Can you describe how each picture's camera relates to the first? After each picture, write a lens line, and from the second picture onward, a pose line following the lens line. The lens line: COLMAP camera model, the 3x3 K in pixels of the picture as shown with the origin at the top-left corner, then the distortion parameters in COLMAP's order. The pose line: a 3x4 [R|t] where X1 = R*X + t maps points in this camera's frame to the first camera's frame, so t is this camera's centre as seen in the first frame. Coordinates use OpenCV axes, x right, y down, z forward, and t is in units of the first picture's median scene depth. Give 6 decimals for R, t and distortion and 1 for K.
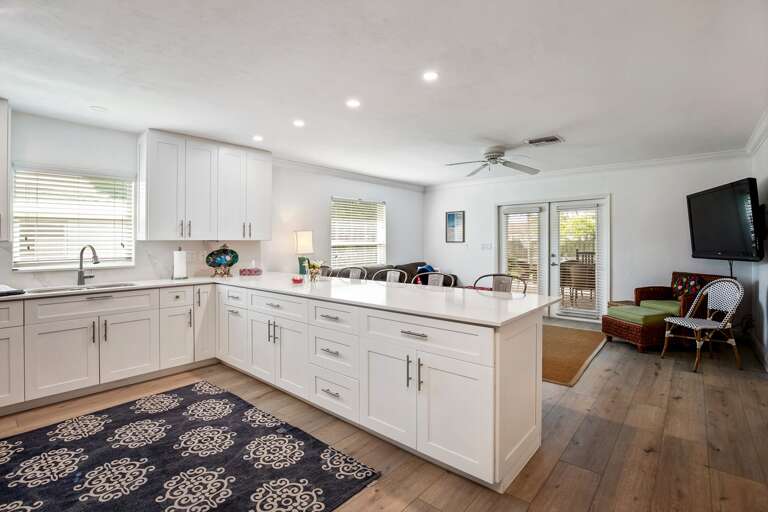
lens RADIAL K [[370.7, 0, 406.6], [0, 370.7, 236.9], [0, 0, 1]] dist [0.005211, 0.000355]
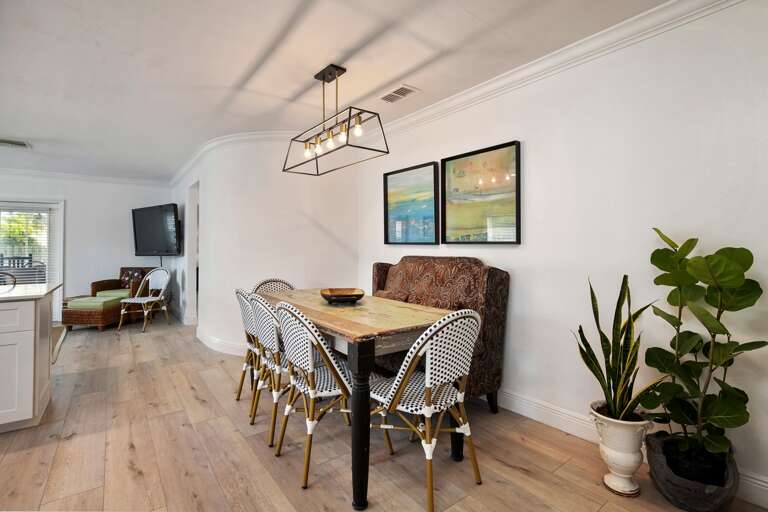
lens RADIAL K [[370.7, 0, 385.6], [0, 370.7, 249.4], [0, 0, 1]] dist [0.005211, 0.000355]
pose [[0.265232, -0.006210, 0.964164, -0.324133], [-0.005135, 0.999956, 0.007853, 0.019728], [-0.964171, -0.007034, 0.265189, -0.257620]]
